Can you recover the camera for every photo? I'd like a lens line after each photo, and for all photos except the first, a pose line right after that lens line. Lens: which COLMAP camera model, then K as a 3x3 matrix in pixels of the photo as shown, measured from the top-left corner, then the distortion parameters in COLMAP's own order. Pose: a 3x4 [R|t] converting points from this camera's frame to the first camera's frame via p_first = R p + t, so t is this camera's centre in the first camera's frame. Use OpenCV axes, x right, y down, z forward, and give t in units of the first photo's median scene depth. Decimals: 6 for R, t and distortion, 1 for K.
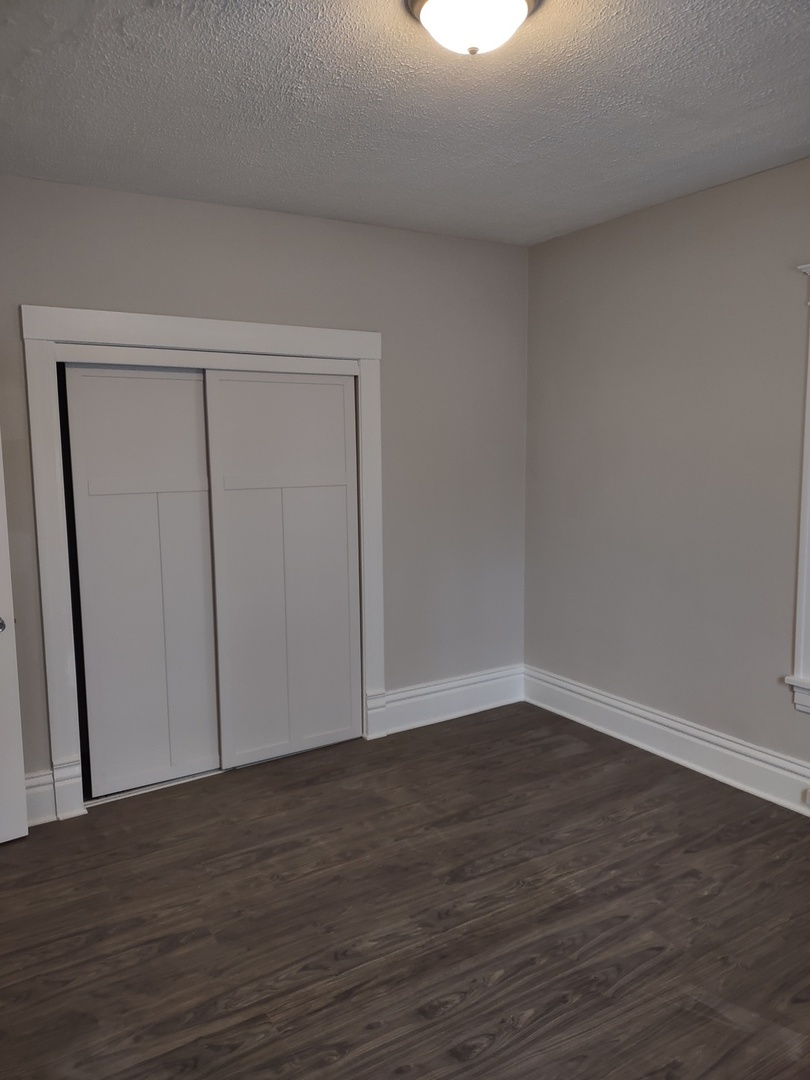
lens RADIAL K [[802.1, 0, 400.5], [0, 802.1, 543.2], [0, 0, 1]] dist [0.034859, -0.037718]
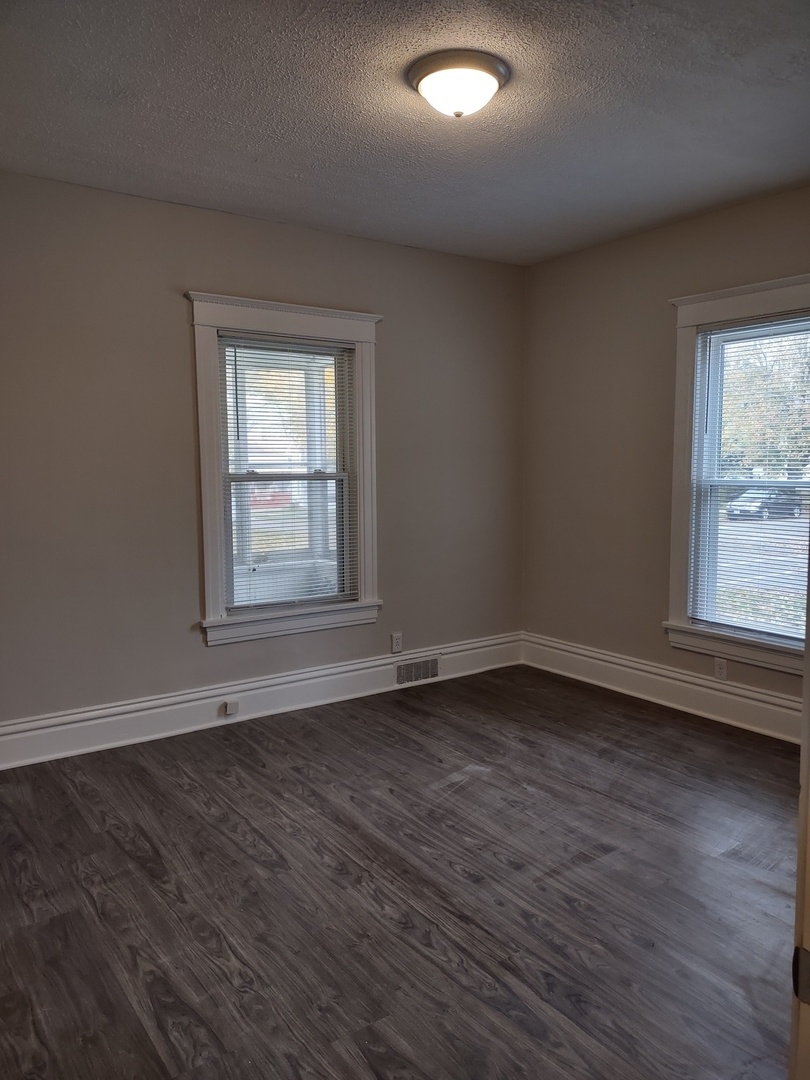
lens RADIAL K [[802.1, 0, 399.9], [0, 802.1, 537.4], [0, 0, 1]] dist [0.034859, -0.037718]
pose [[-0.034358, -0.093525, 0.995024, -0.961862], [0.137930, 0.985641, 0.097406, -0.052226], [-0.989846, 0.140590, -0.020964, 0.914067]]
